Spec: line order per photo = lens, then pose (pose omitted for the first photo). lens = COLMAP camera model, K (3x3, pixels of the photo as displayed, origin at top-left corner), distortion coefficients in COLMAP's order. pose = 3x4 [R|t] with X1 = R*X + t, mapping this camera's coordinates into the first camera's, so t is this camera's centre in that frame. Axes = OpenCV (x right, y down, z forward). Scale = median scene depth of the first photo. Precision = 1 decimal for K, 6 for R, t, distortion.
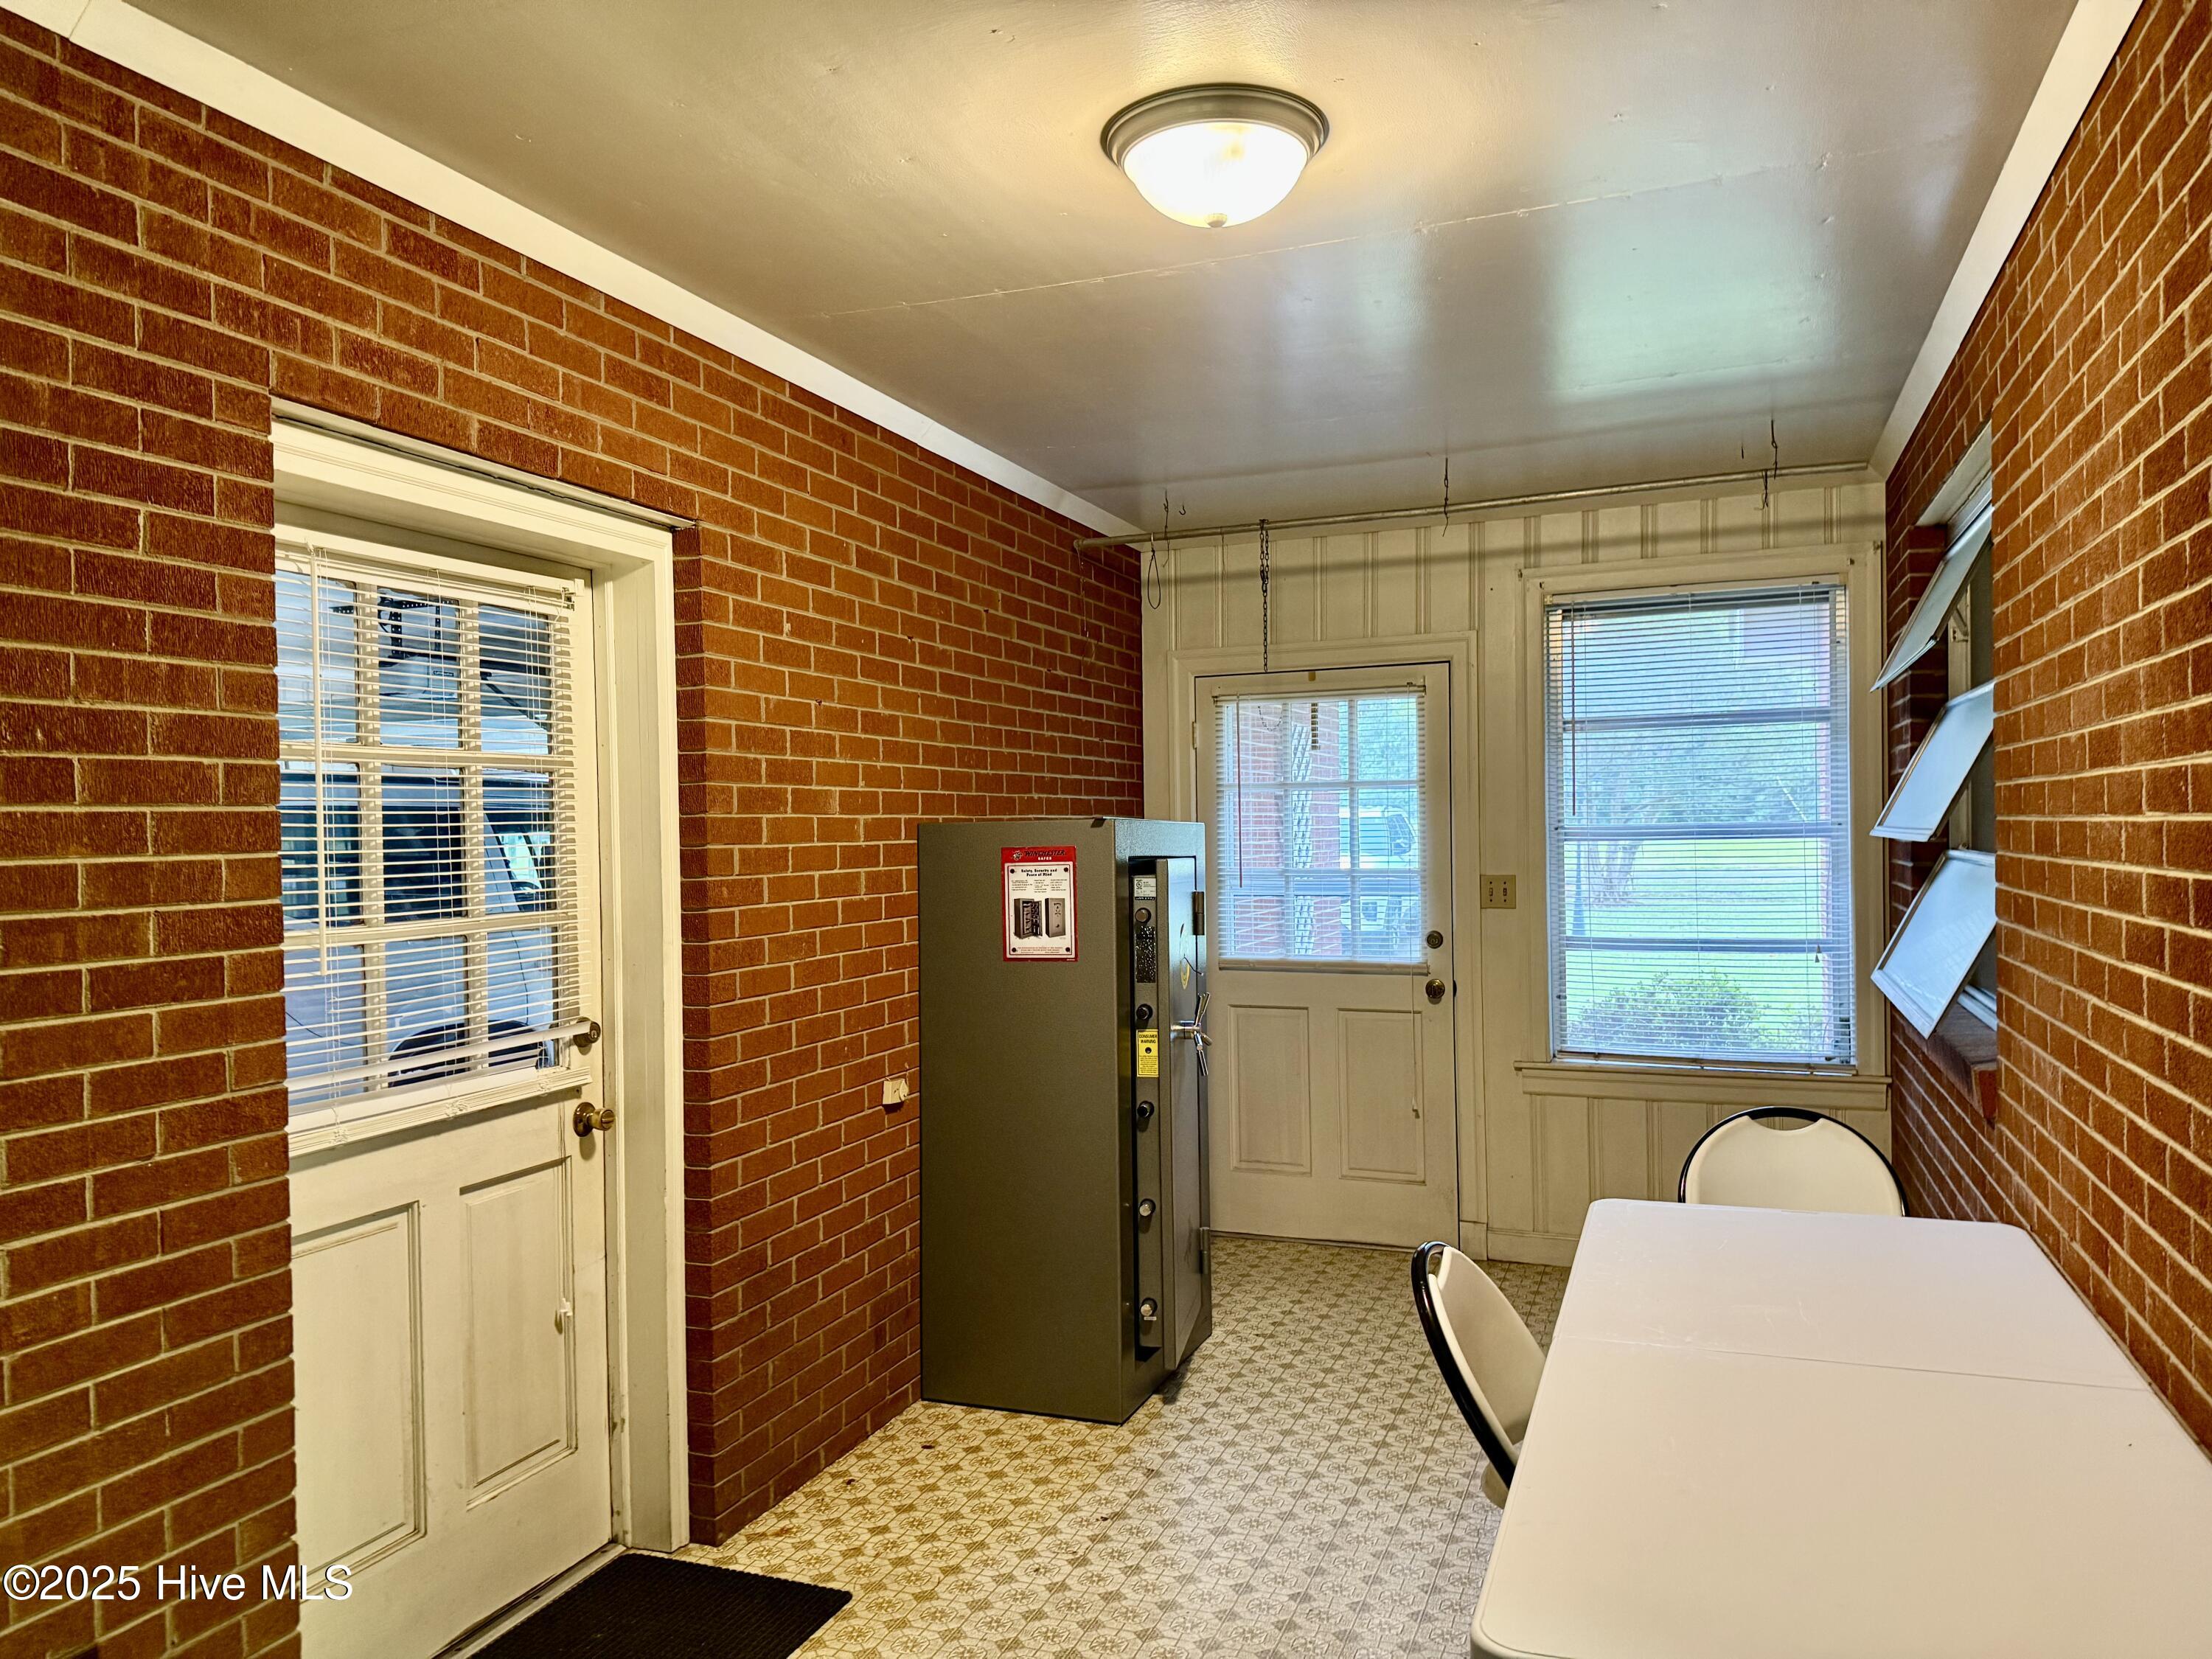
lens RADIAL K [[1521.9, 0, 1106.0], [0, 1521.9, 829.5], [0, 0, 1]] dist [0.002270, 0.000640]
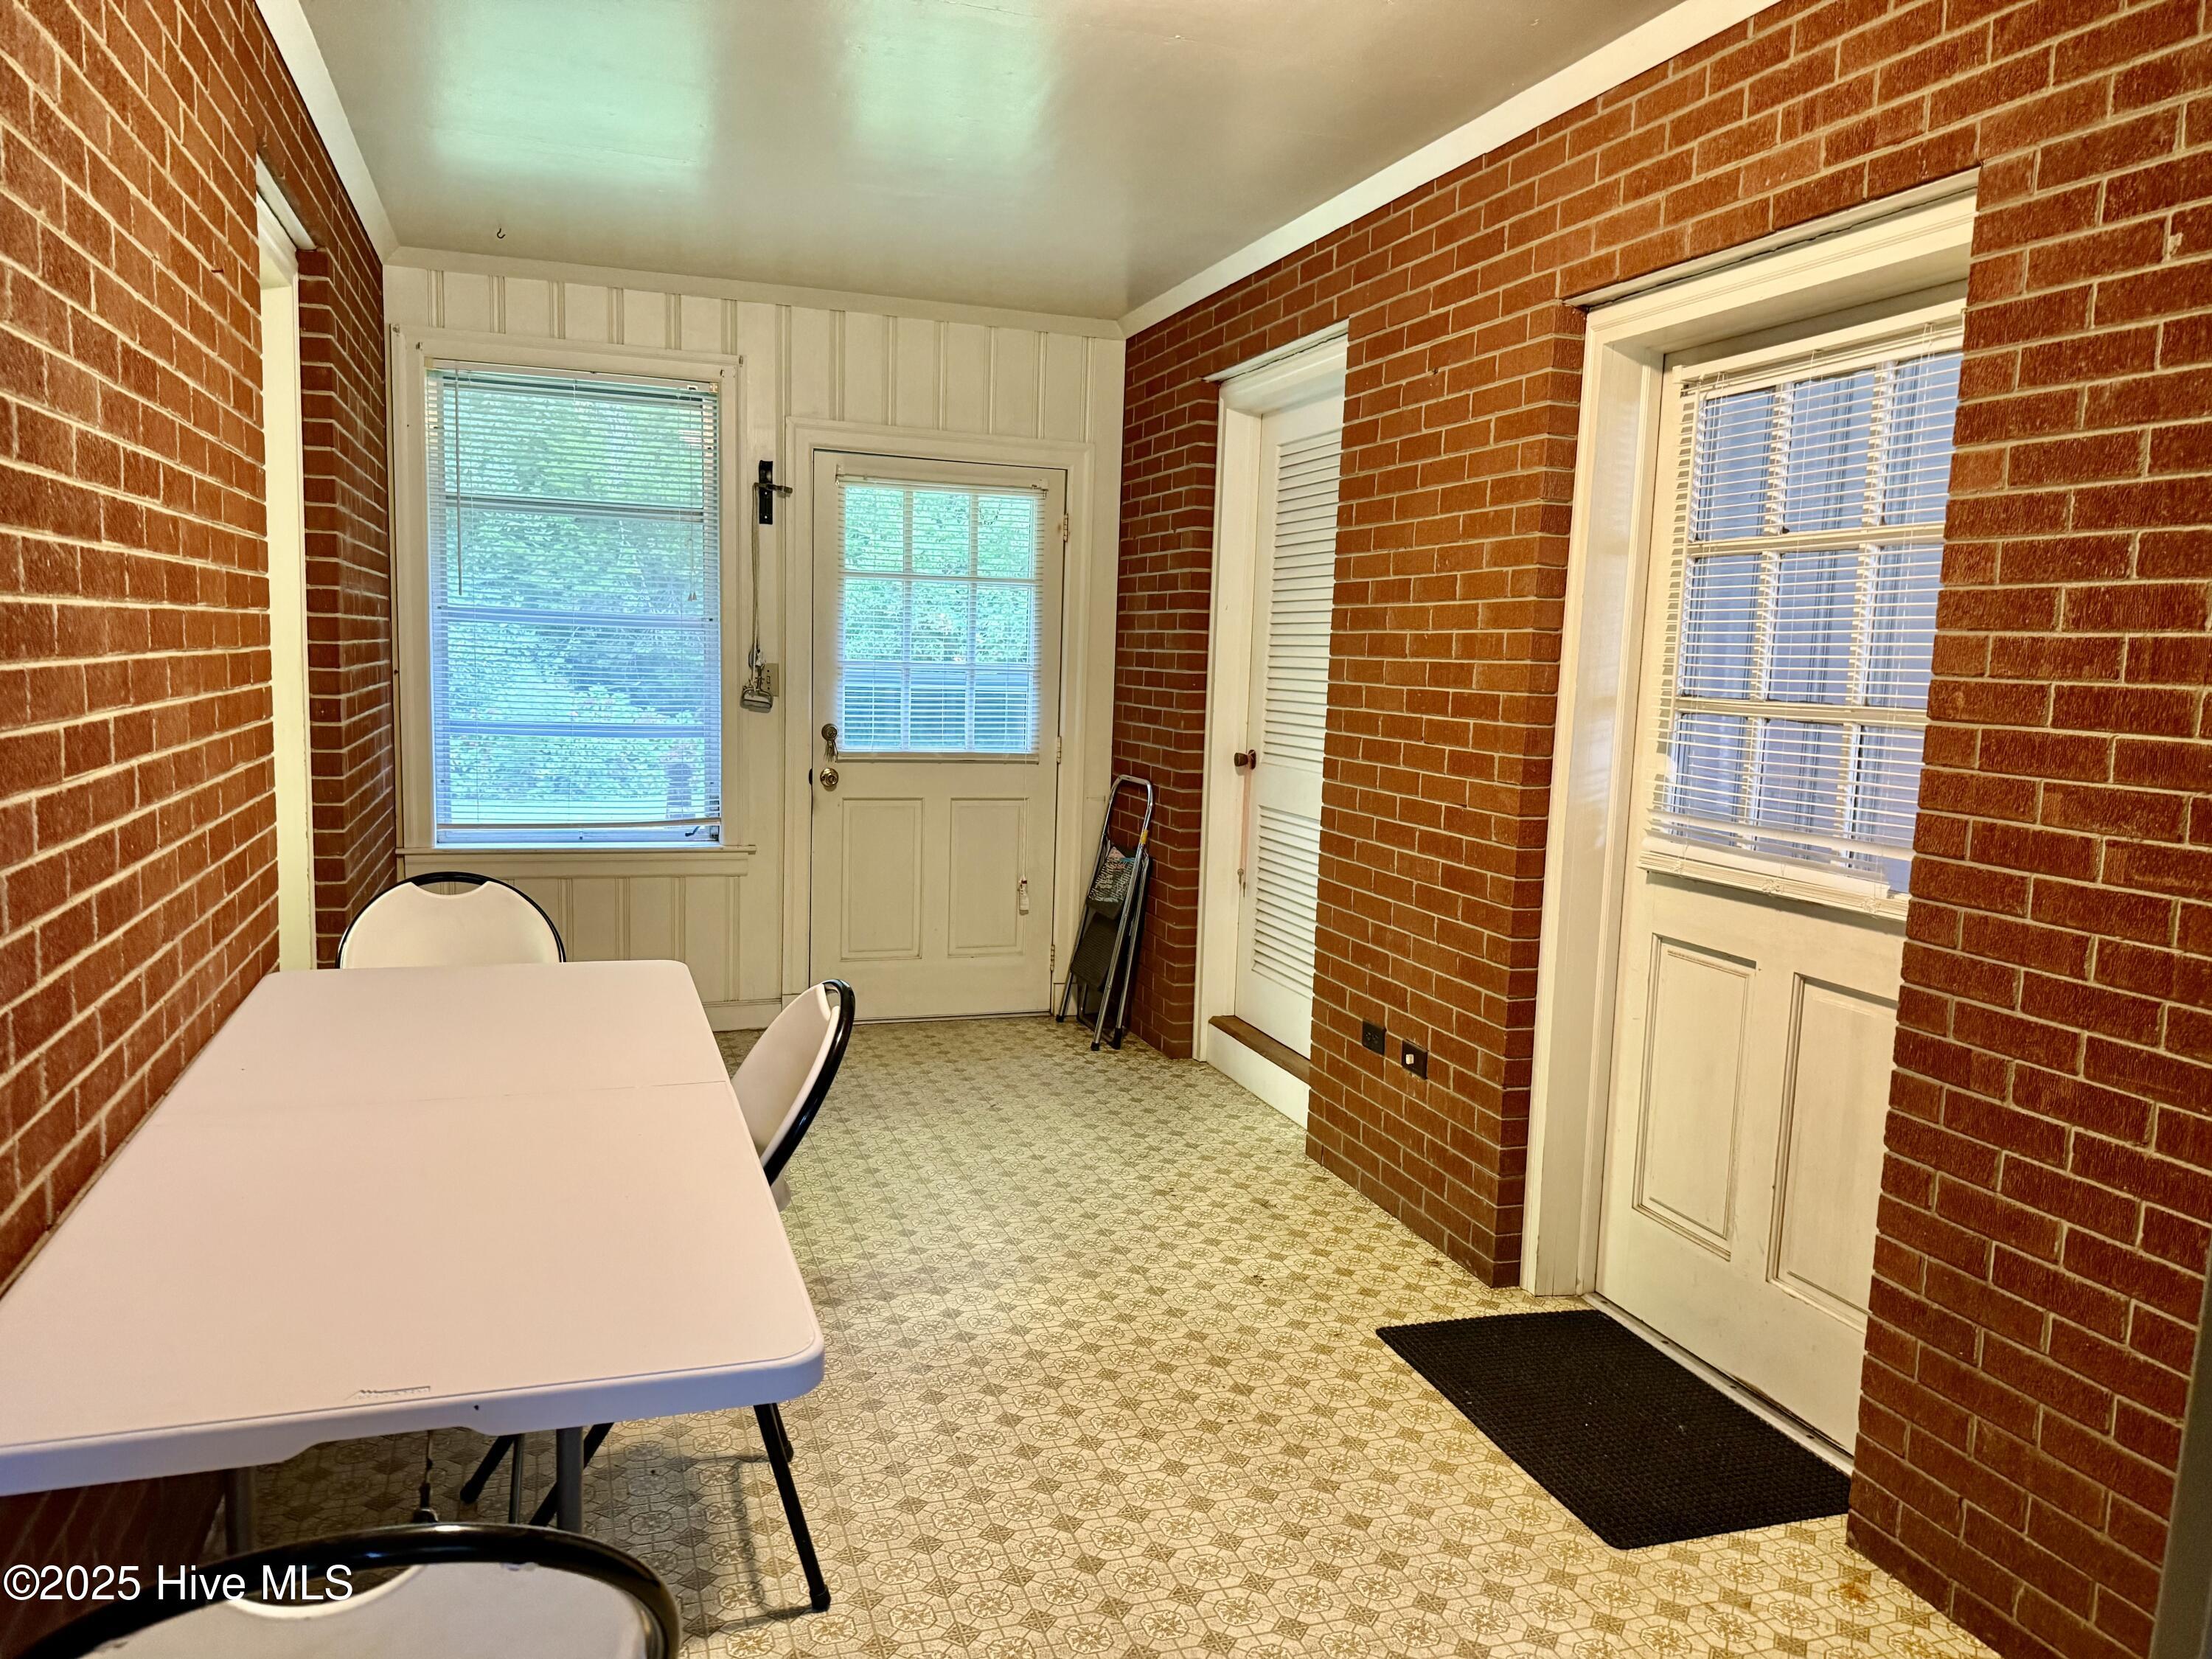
lens RADIAL K [[1521.9, 0, 1106.0], [0, 1521.9, 829.5], [0, 0, 1]] dist [0.002270, 0.000640]
pose [[-0.755976, 0.067098, -0.651151, 0.559630], [-0.021455, 0.991659, 0.127094, 0.022035], [0.654247, 0.110051, -0.748231, 1.418790]]
